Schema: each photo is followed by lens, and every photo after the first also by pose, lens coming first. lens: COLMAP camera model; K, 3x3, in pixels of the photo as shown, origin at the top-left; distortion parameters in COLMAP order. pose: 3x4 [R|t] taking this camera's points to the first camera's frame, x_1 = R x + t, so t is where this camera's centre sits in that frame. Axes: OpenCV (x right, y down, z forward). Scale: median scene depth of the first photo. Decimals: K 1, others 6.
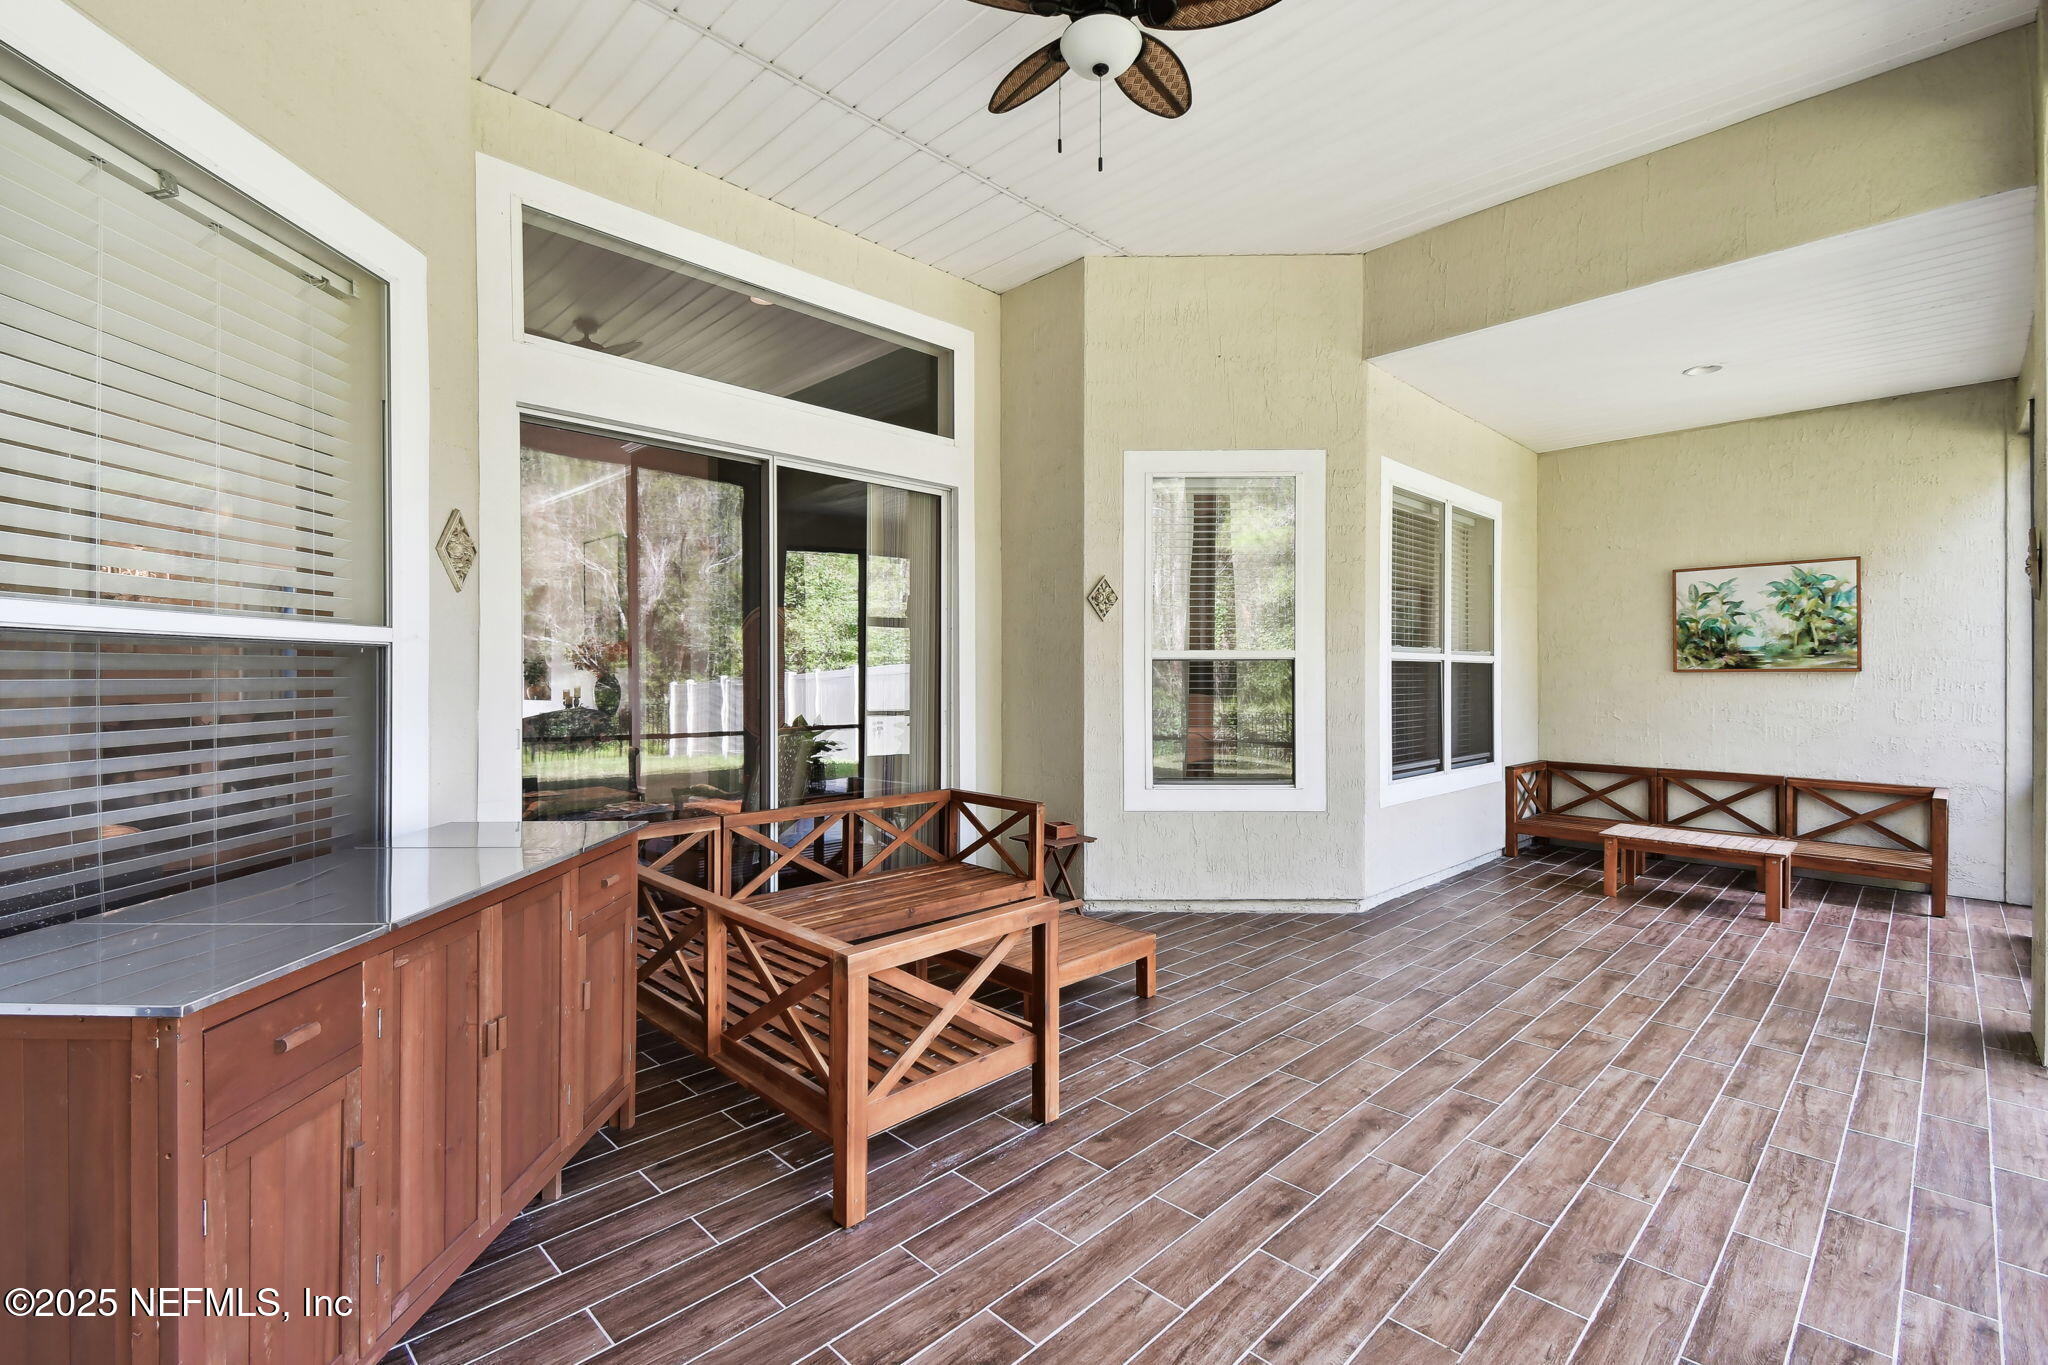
lens RADIAL K [[899.9, 0, 1018.1], [0, 899.9, 683.6], [0, 0, 1]] dist [0.050180, -0.025909]
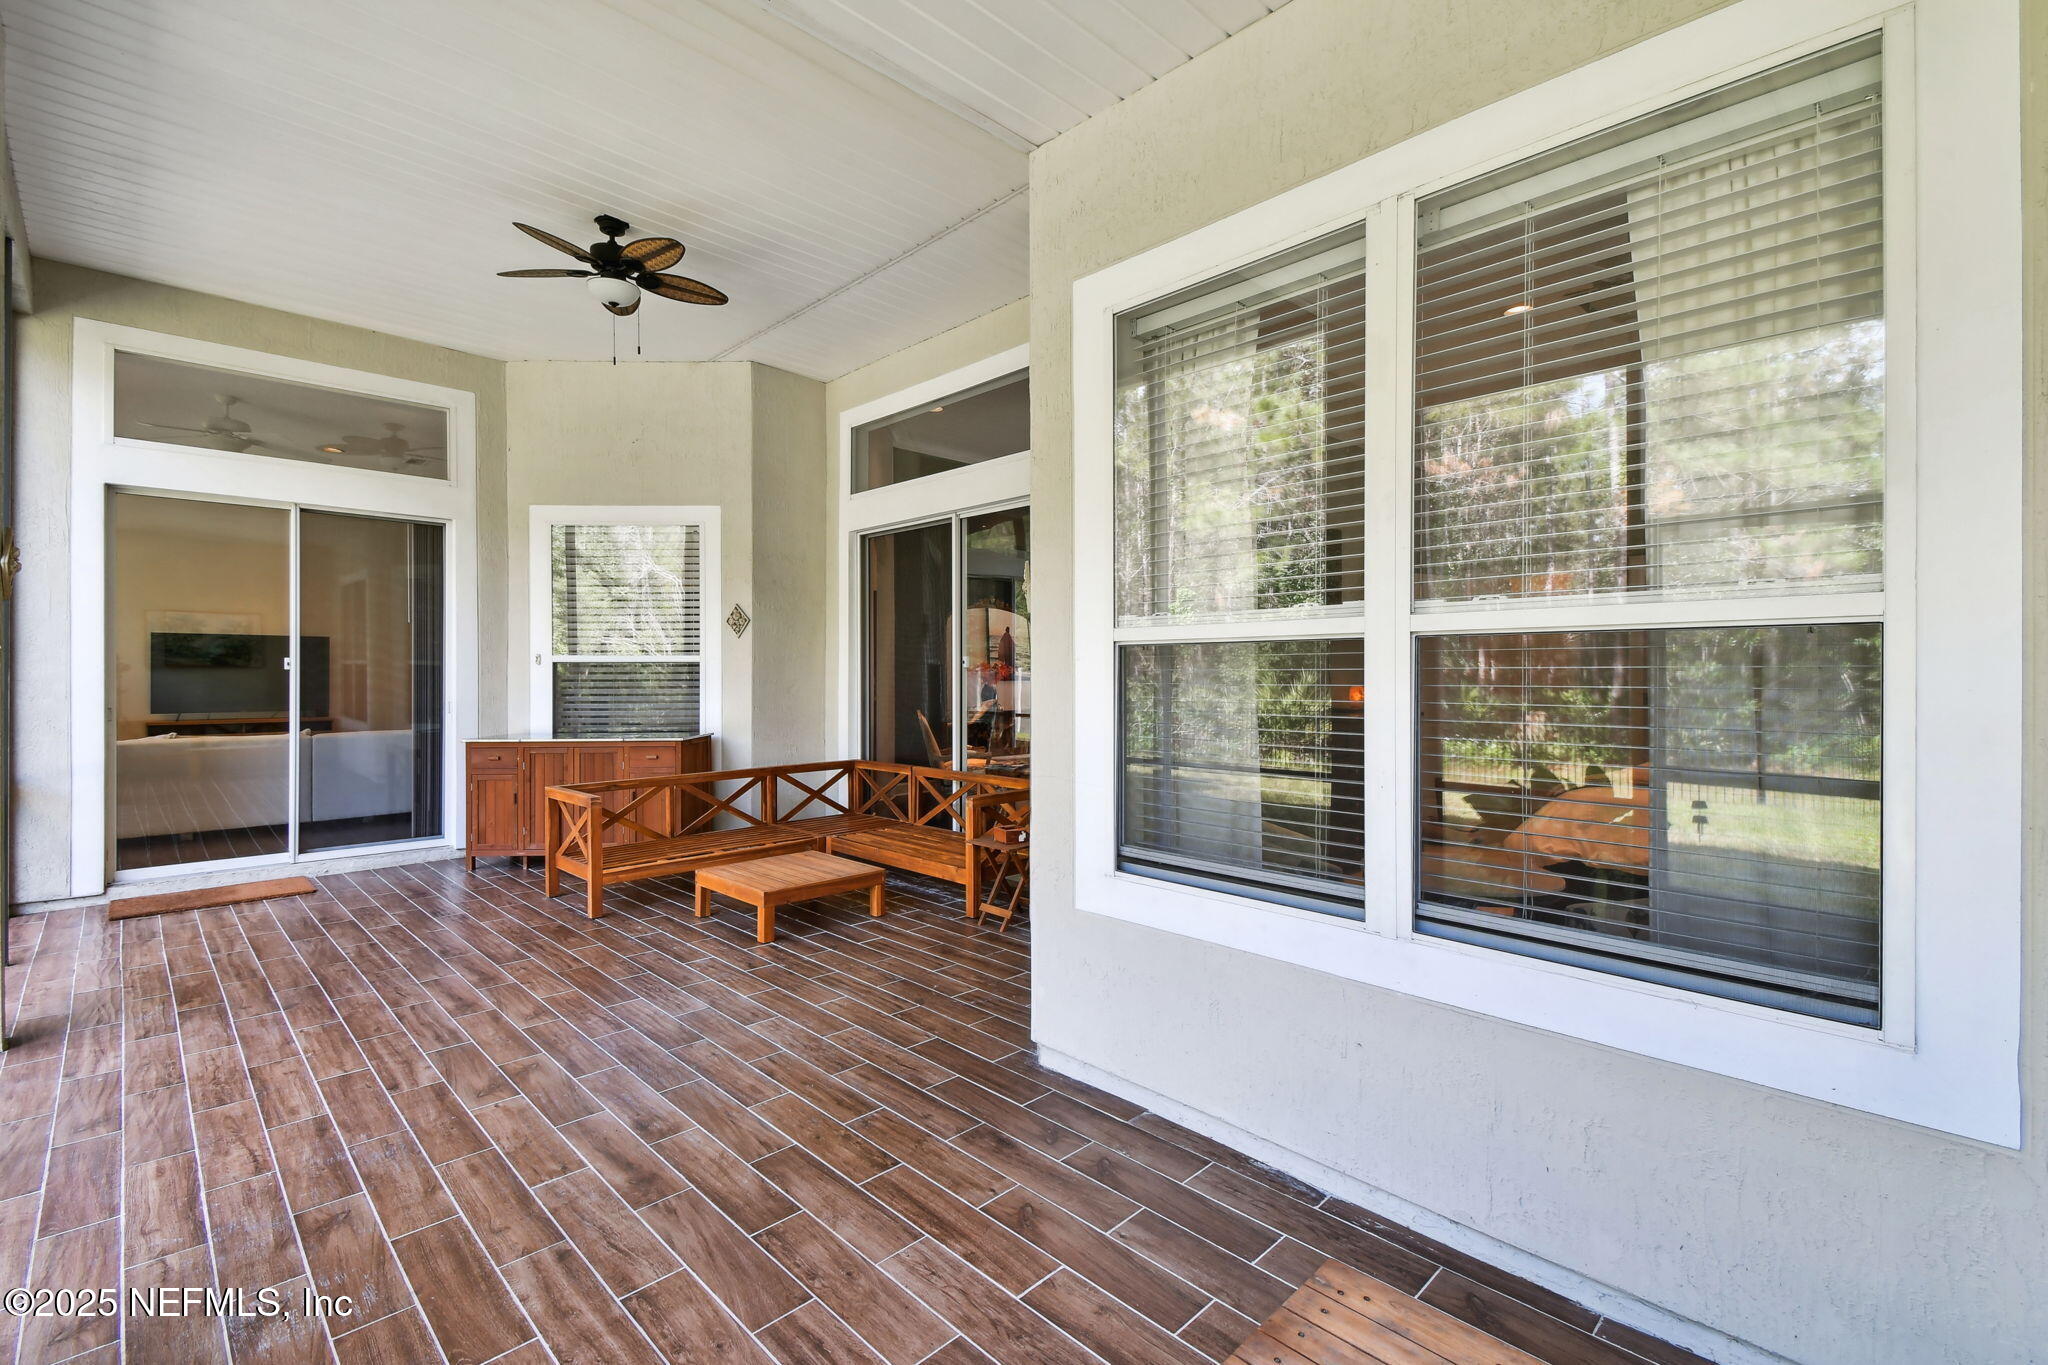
lens RADIAL K [[899.9, 0, 1018.1], [0, 899.9, 683.6], [0, 0, 1]] dist [0.050180, -0.025909]
pose [[-0.005546, 0.010725, -0.999927, 1.626423], [-0.007474, 0.999914, 0.010766, -0.013467], [0.999957, 0.007533, -0.005466, 1.634711]]
